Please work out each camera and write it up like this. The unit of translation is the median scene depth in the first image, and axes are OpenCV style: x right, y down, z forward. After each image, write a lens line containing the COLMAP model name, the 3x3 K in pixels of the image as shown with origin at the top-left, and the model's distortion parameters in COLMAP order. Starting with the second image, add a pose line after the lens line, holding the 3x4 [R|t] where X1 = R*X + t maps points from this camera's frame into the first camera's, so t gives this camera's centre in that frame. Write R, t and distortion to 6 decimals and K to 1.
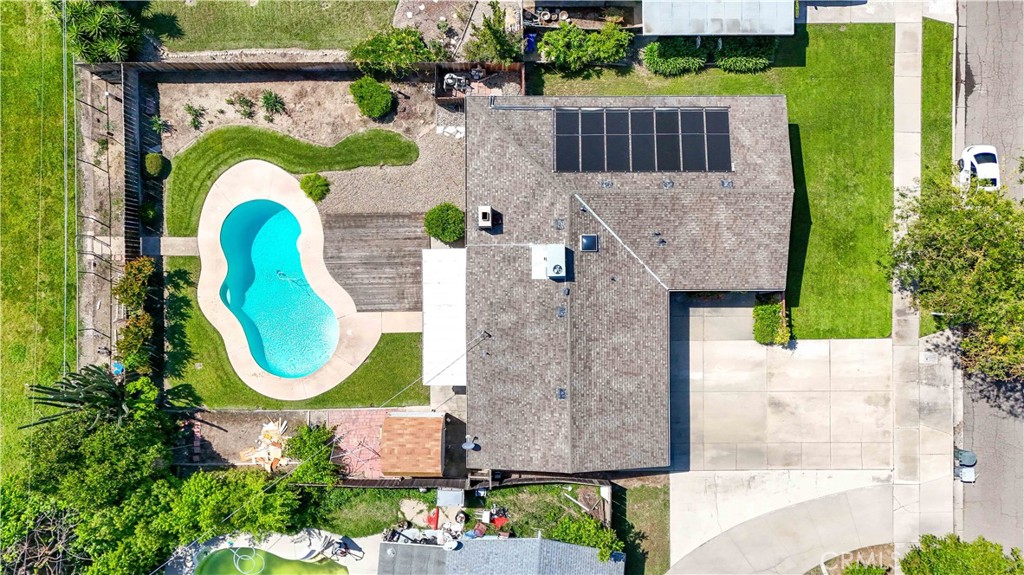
lens RADIAL K [[737.7, 0, 512.0], [0, 737.7, 287.5], [0, 0, 1]] dist [0.034716, -0.000954]
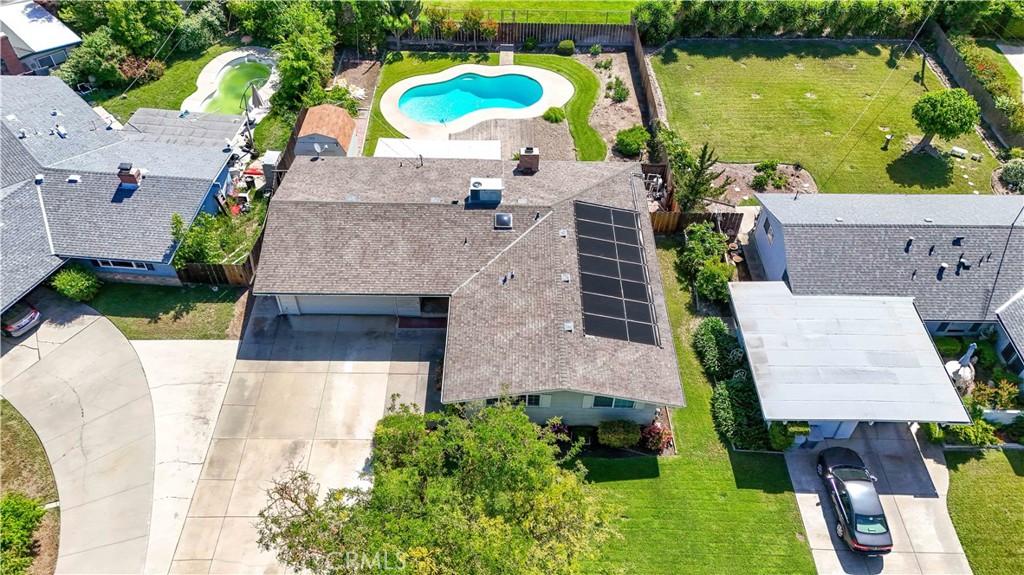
lens RADIAL K [[748.2, 0, 512.0], [0, 748.2, 287.5], [0, 0, 1]] dist [0.096758, -0.100647]
pose [[-0.006384, 0.709457, -0.704720, 0.803515], [-0.999750, -0.019622, -0.010698, -0.058443], [-0.021417, 0.704476, 0.709405, 0.325000]]
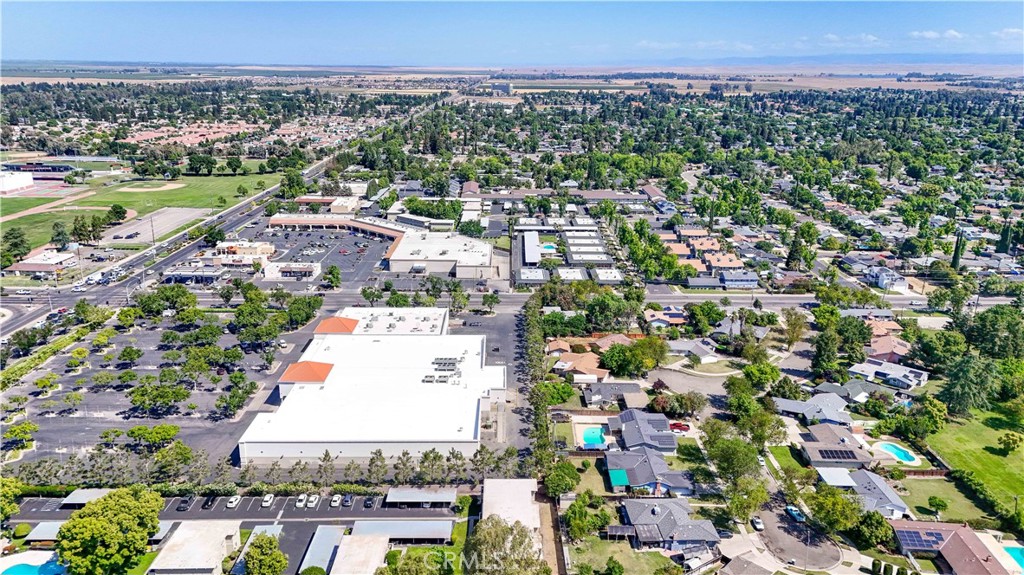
lens RADIAL K [[748.2, 0, 512.0], [0, 748.2, 287.5], [0, 0, 1]] dist [0.096758, -0.100647]
pose [[-0.999465, -0.031872, -0.007316, 2.329207], [0.002198, -0.288704, 0.957416, -4.566467], [-0.032627, 0.956888, 0.288620, -1.440494]]
